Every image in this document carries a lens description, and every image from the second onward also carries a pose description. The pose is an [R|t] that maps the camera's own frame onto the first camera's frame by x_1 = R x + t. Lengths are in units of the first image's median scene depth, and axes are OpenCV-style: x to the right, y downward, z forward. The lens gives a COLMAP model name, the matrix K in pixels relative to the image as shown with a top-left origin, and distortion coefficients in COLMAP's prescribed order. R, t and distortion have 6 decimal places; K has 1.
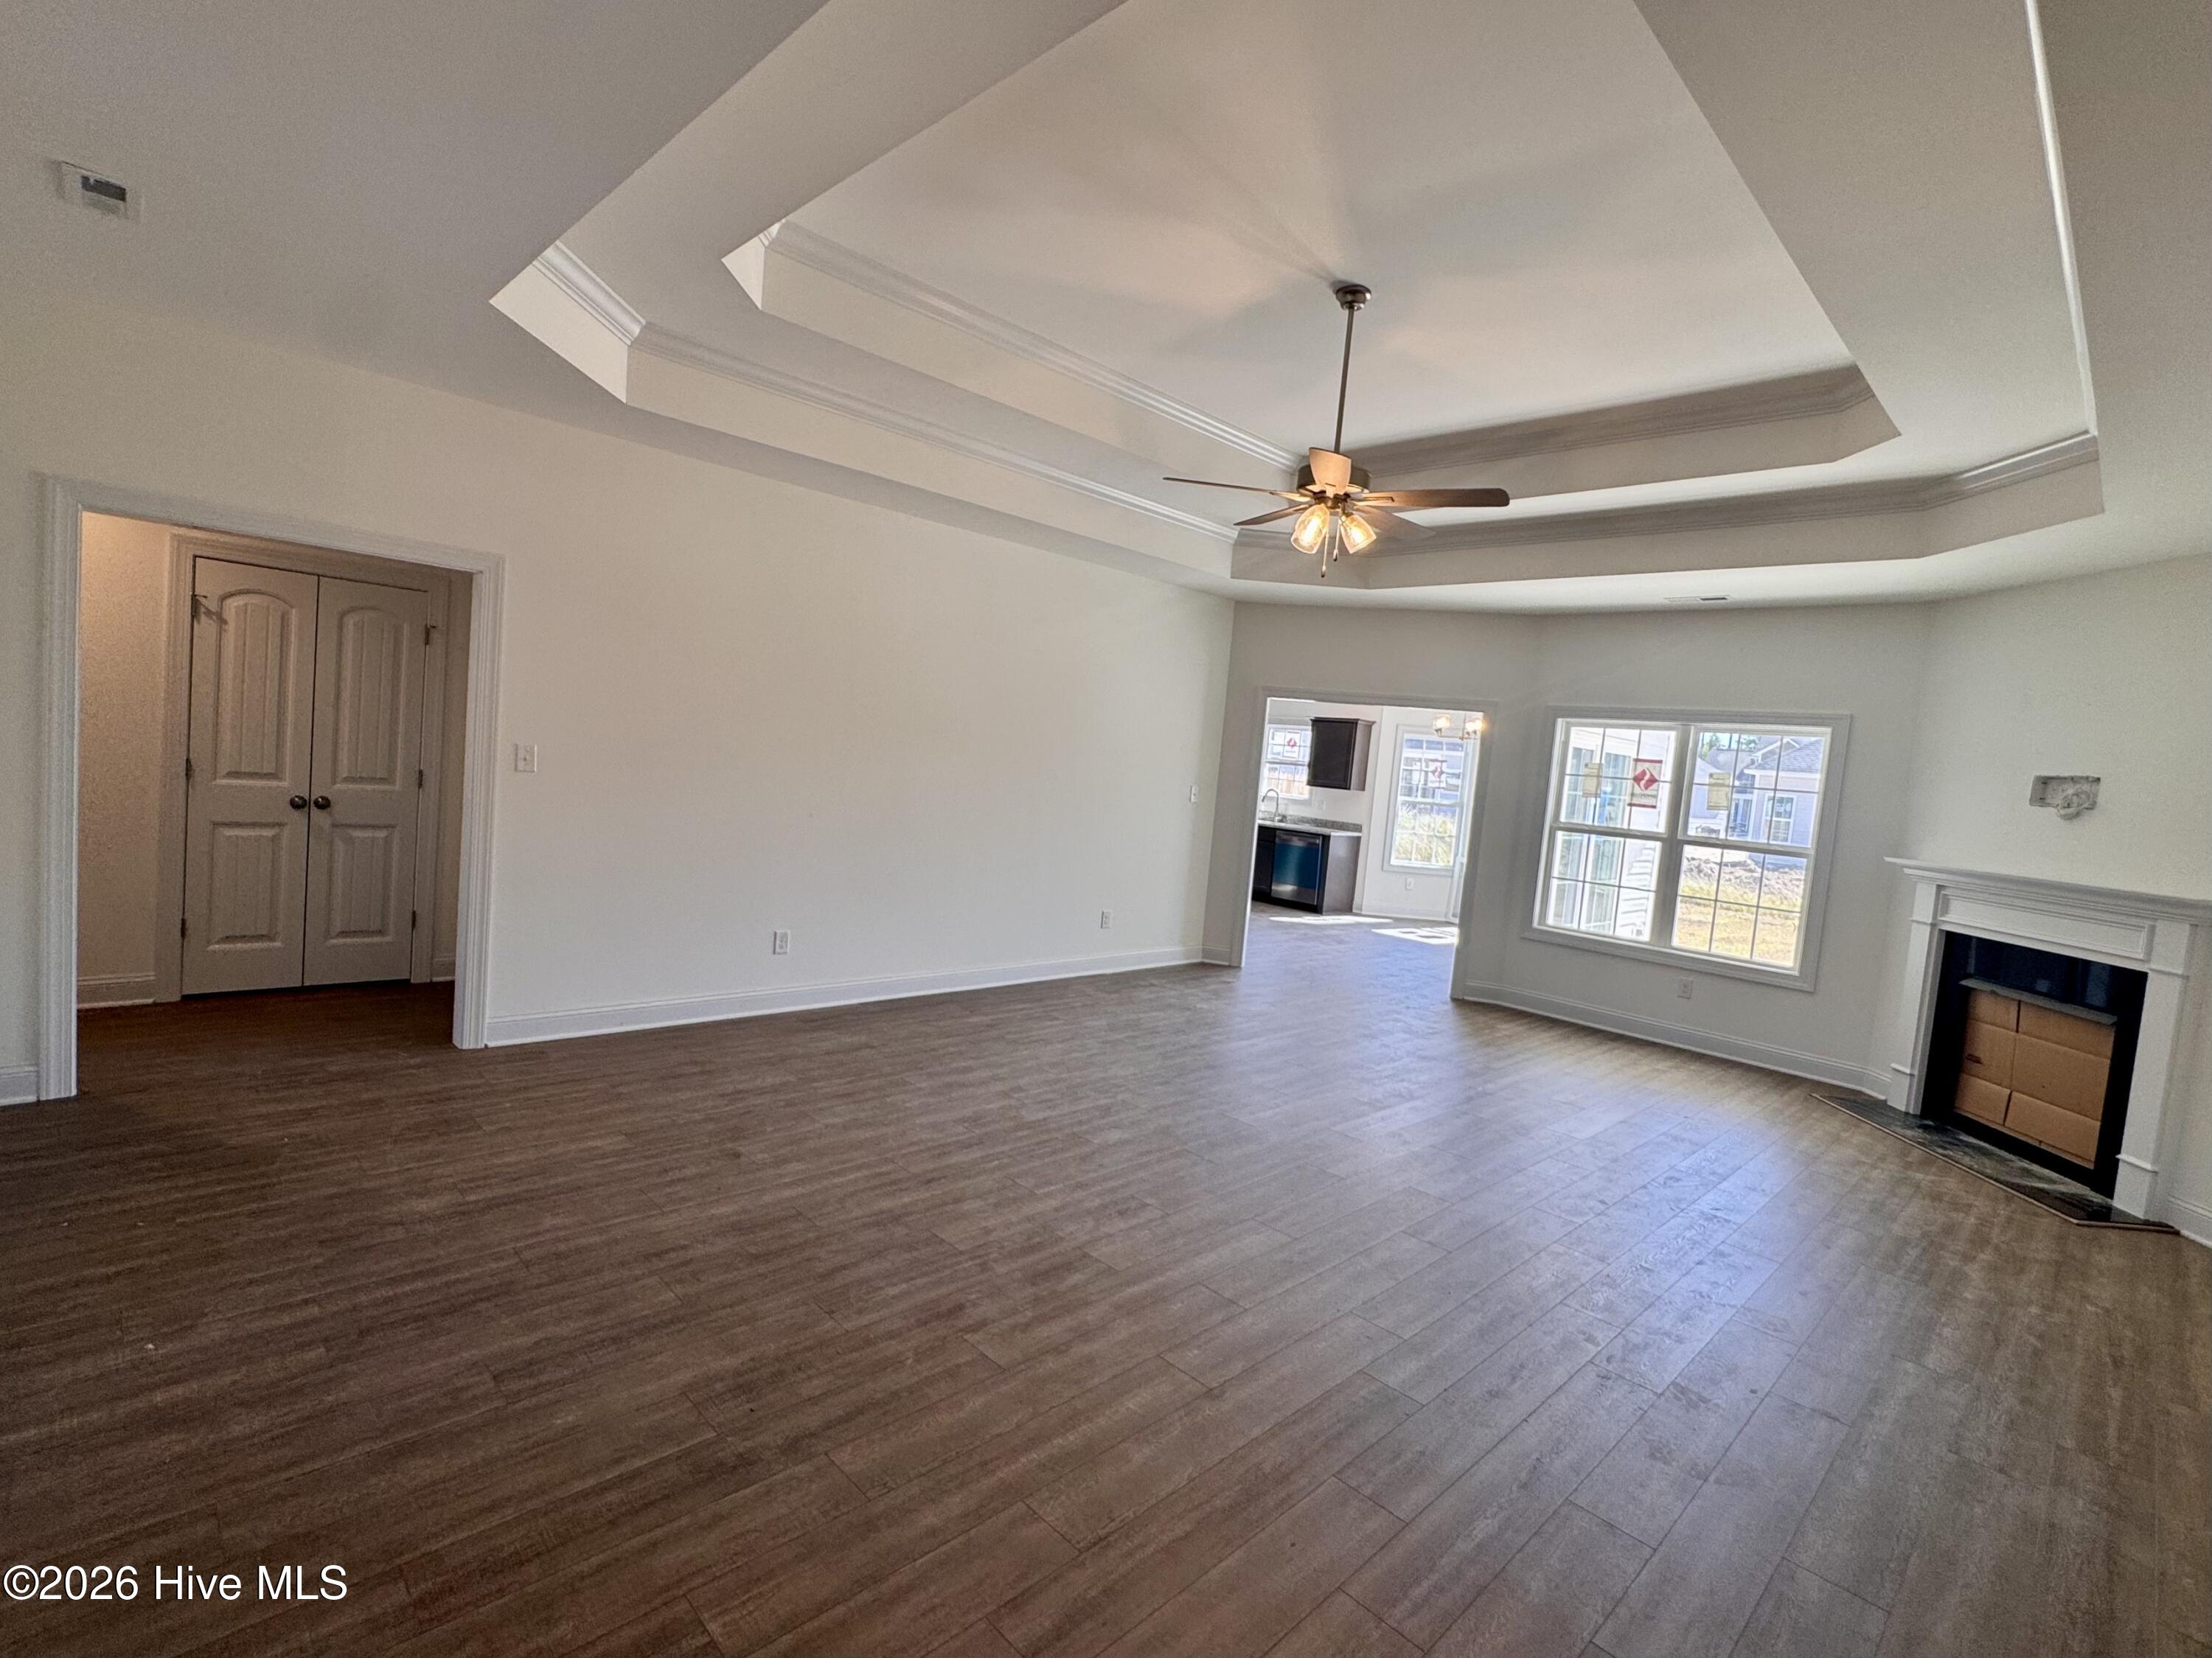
lens RADIAL K [[1059.1, 0, 1111.8], [0, 1059.1, 832.1], [0, 0, 1]] dist [0.001992, 0.000307]
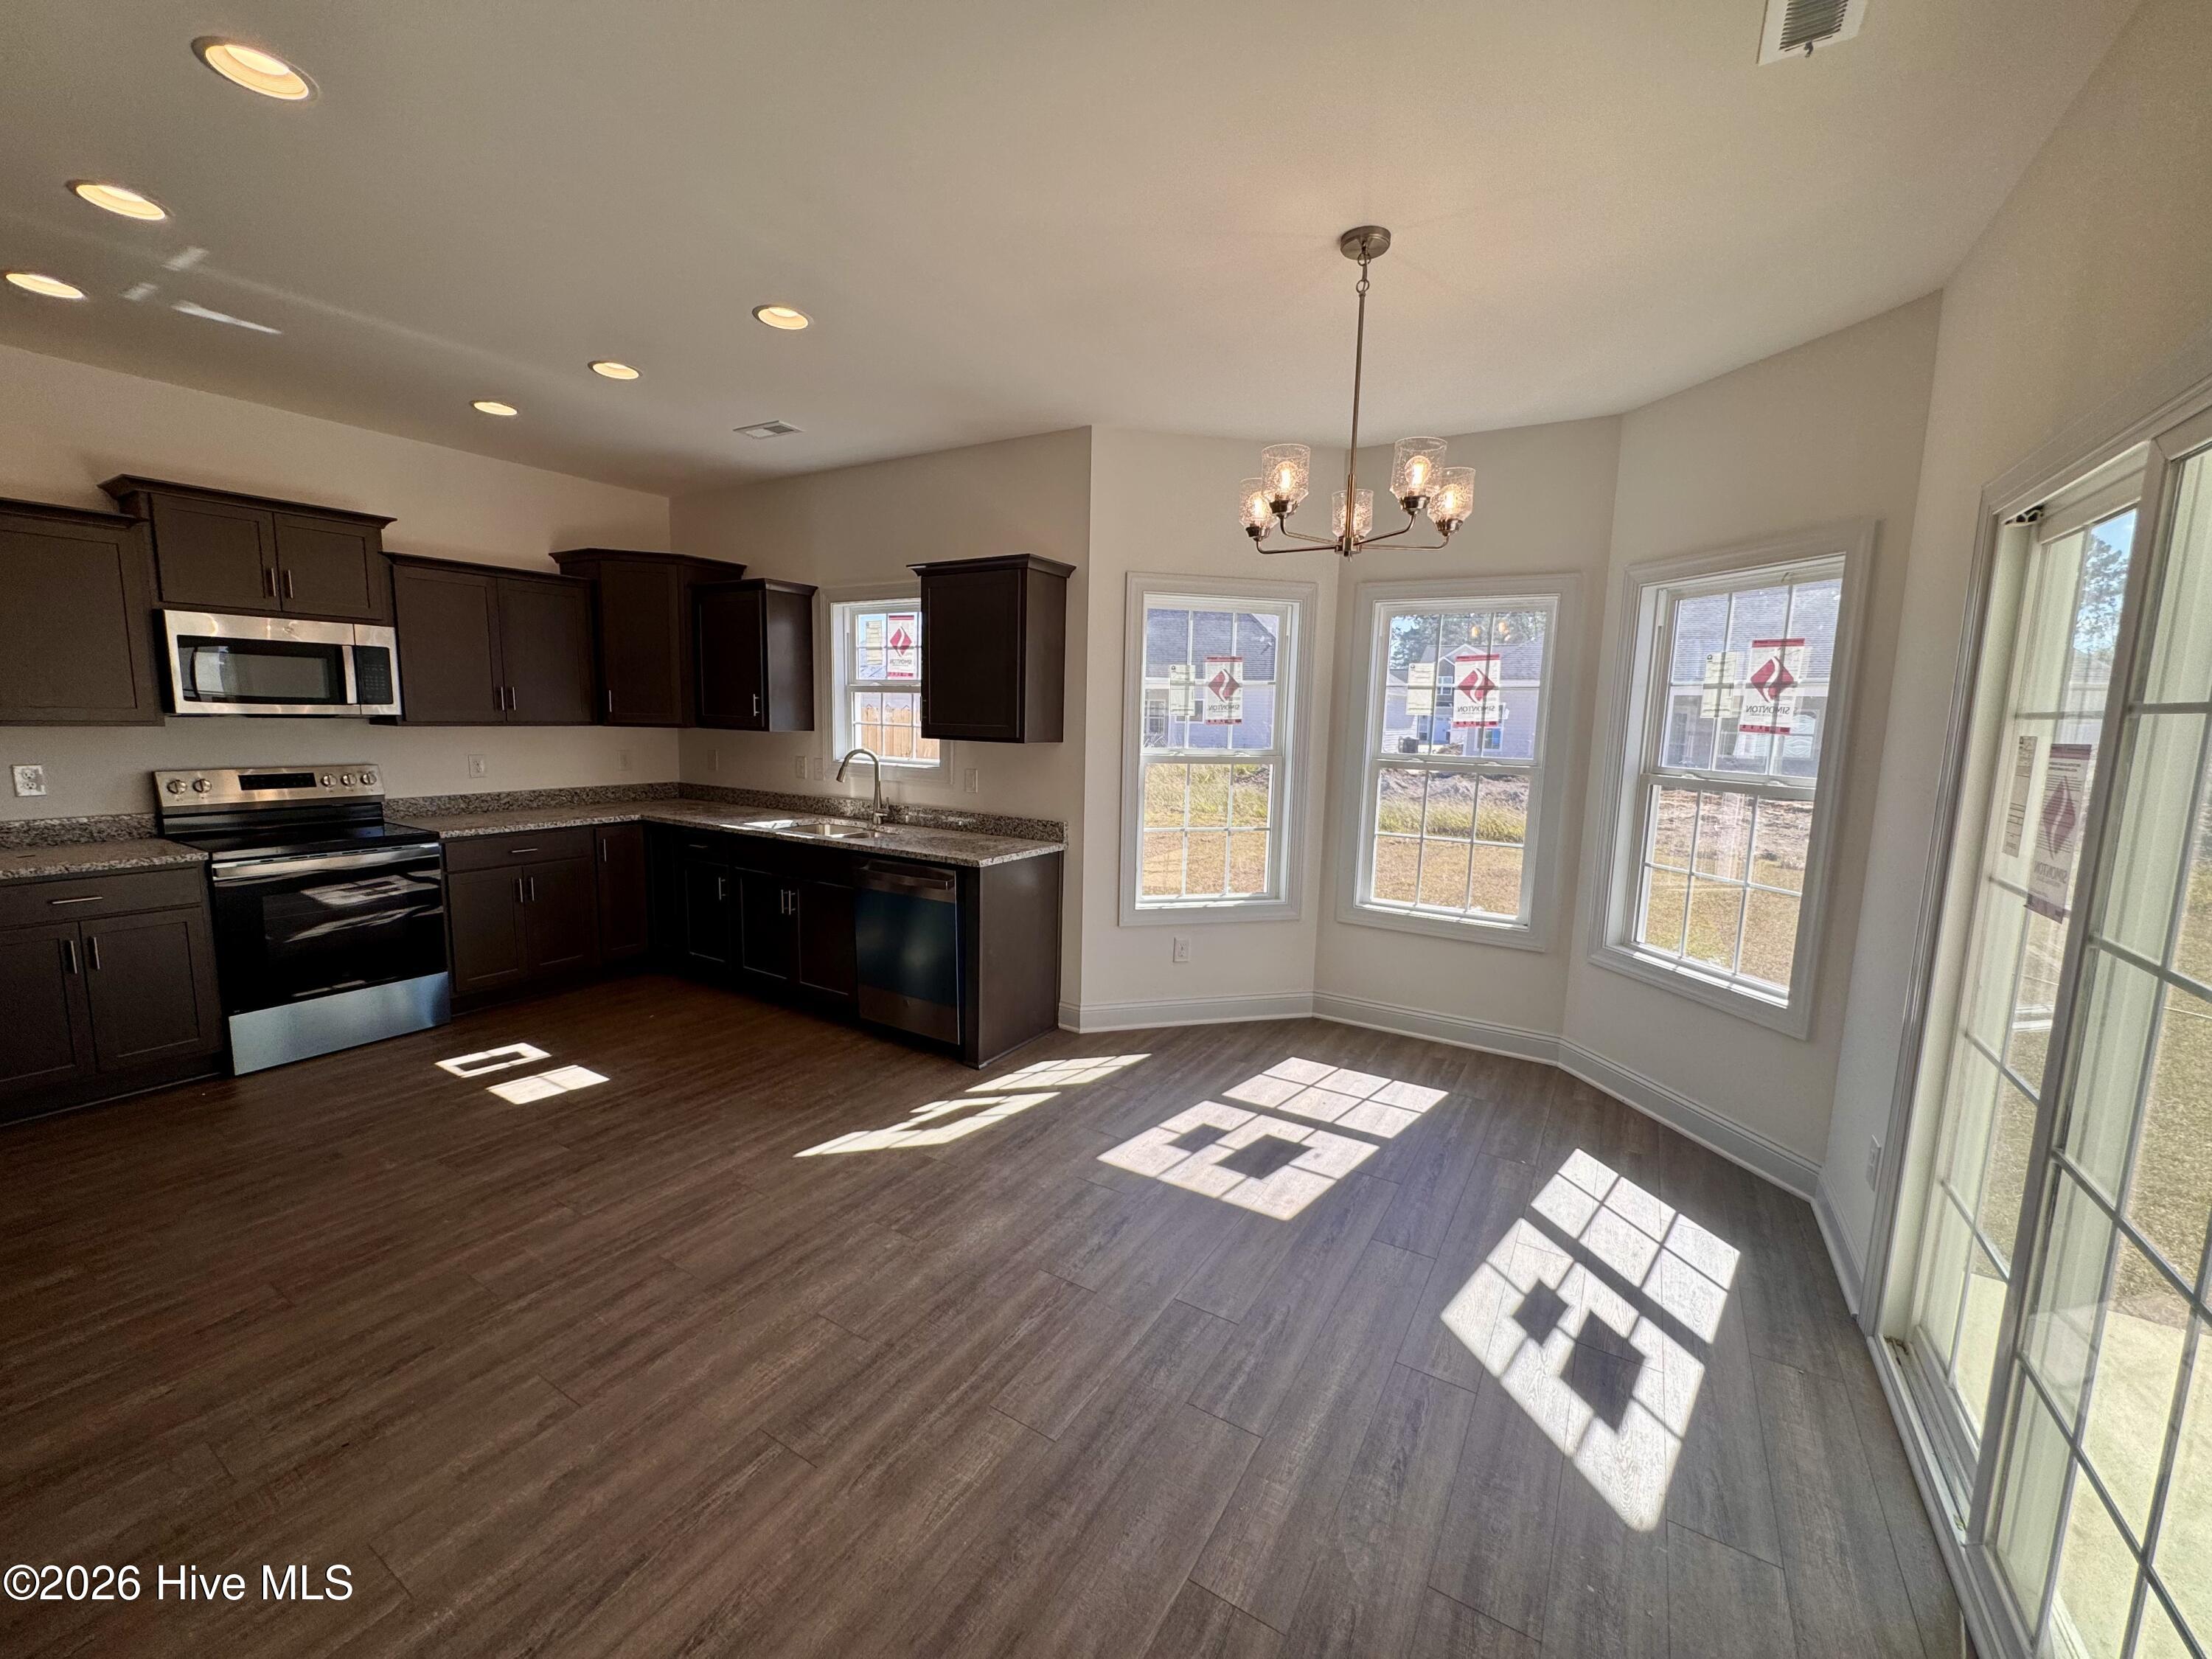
lens RADIAL K [[882.6, 0, 1099.5], [0, 882.6, 825.8], [0, 0, 1]] dist [0.000722, -0.000290]
pose [[0.970391, -0.092235, 0.223234, 0.180124], [0.076536, 0.994011, 0.078004, -0.033204], [-0.229092, -0.058609, 0.971639, 0.688338]]
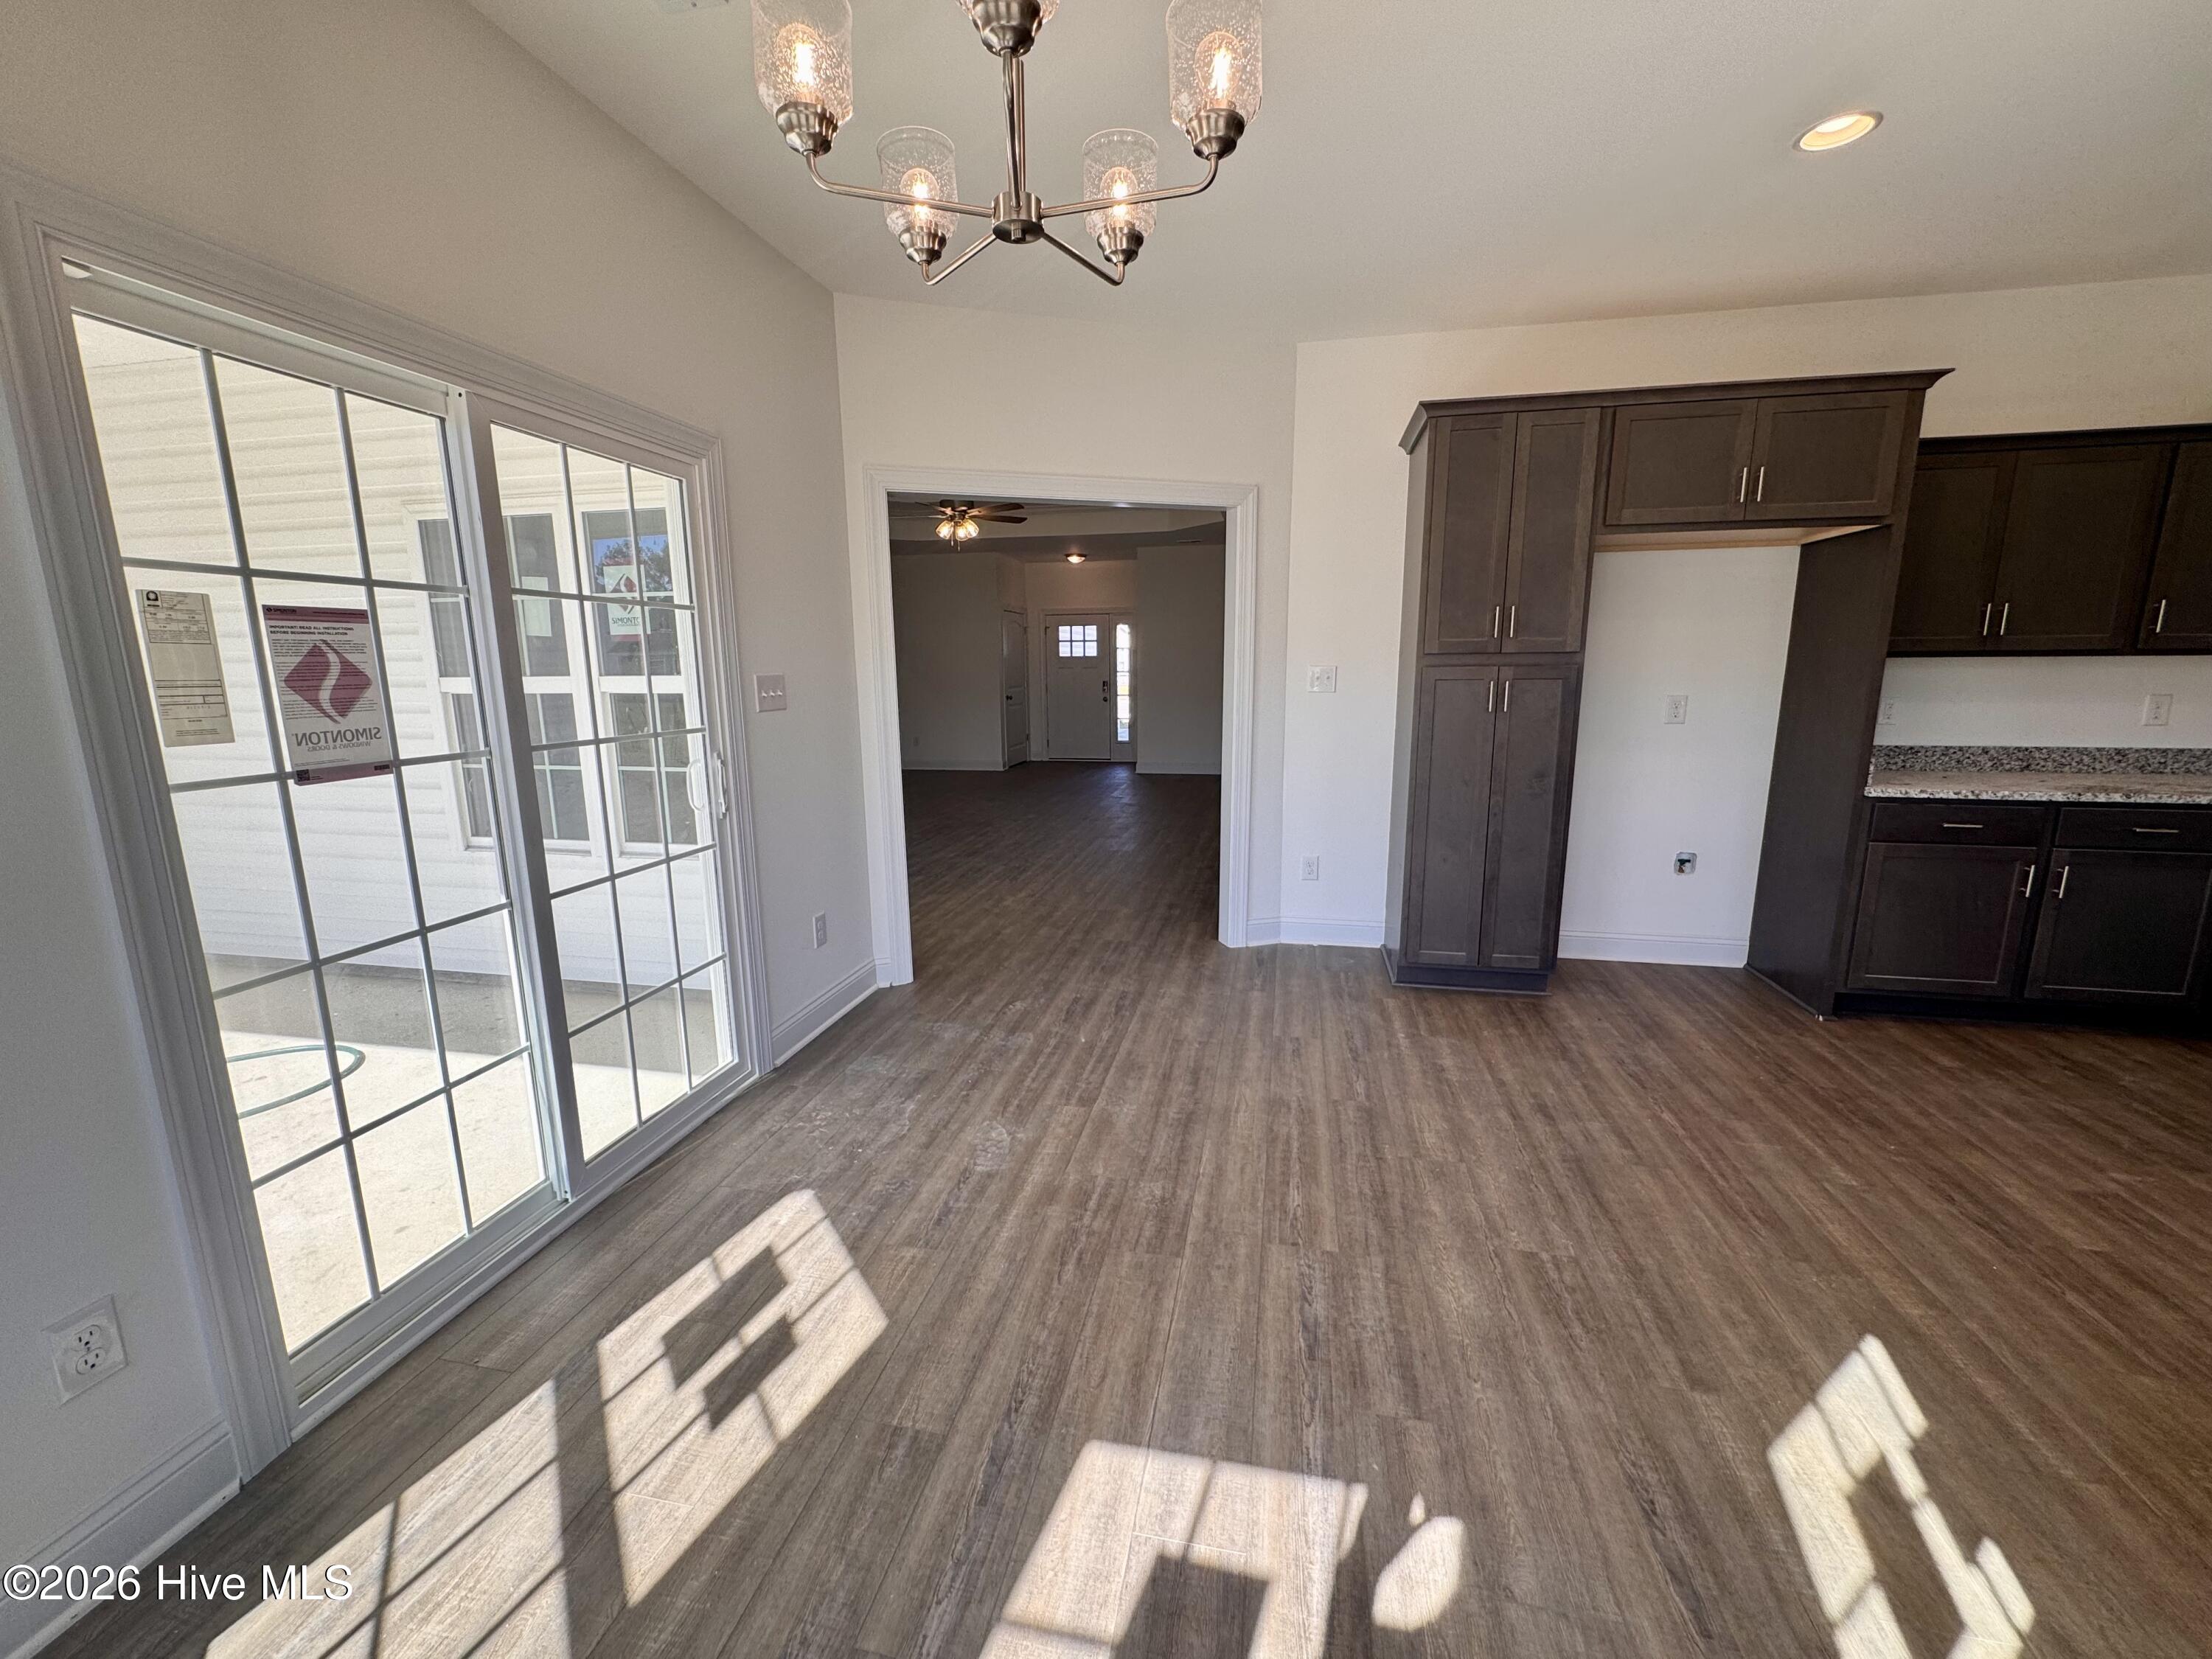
lens RADIAL K [[882.6, 0, 1097.4], [0, 882.6, 826.4], [0, 0, 1]] dist [0.000722, -0.000290]
pose [[-0.833500, 0.023311, -0.552027, 0.340721], [-0.101087, 0.975812, 0.193837, -0.029150], [0.543193, 0.217366, -0.810983, 0.984663]]
